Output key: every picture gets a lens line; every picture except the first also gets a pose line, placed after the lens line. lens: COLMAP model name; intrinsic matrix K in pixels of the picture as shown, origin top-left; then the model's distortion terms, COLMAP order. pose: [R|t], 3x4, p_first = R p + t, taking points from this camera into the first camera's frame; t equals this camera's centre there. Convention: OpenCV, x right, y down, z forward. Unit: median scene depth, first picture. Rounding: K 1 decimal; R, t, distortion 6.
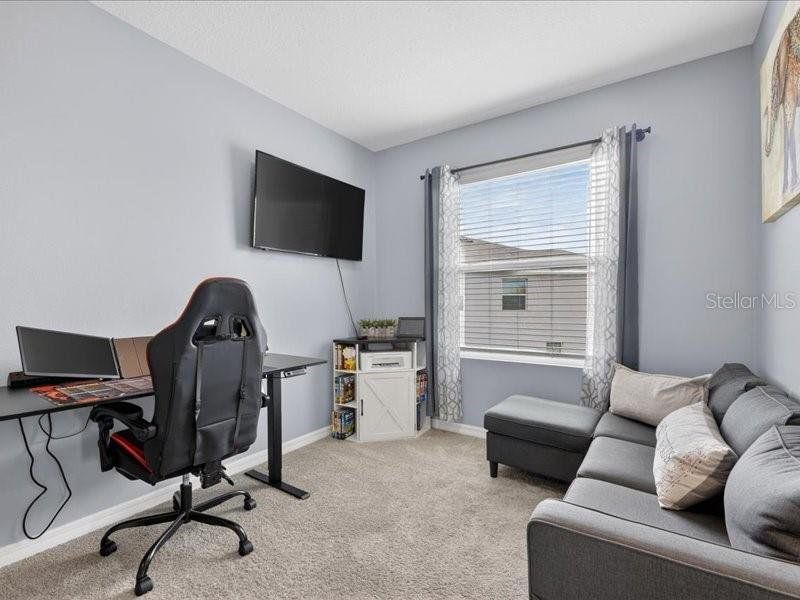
lens RADIAL K [[381.8, 0, 399.5], [0, 381.8, 304.4], [0, 0, 1]] dist [0.001360, -0.004179]
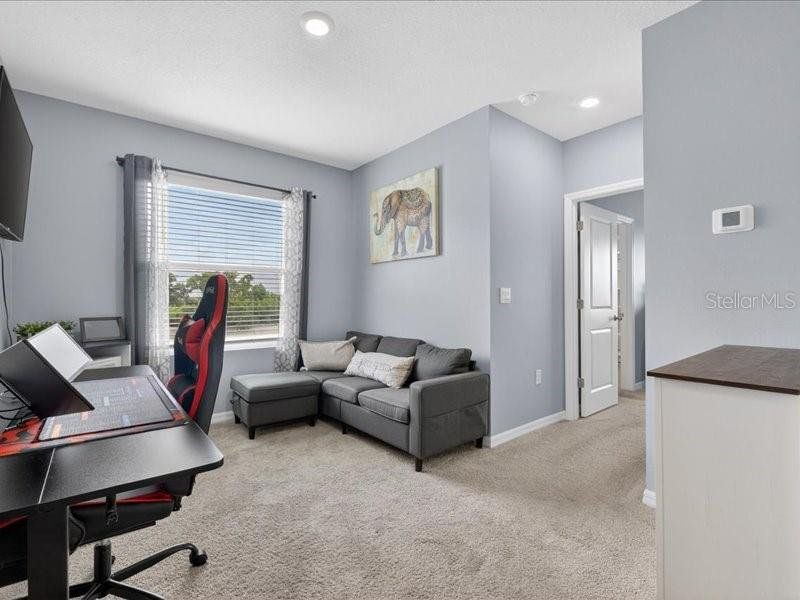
lens RADIAL K [[381.8, 0, 397.6], [0, 381.8, 298.7], [0, 0, 1]] dist [0.001360, -0.004179]
pose [[0.281041, 0.010900, 0.959634, -0.796449], [0.003617, 0.999916, -0.012417, 0.007686], [-0.959689, 0.006960, 0.280978, 0.176448]]
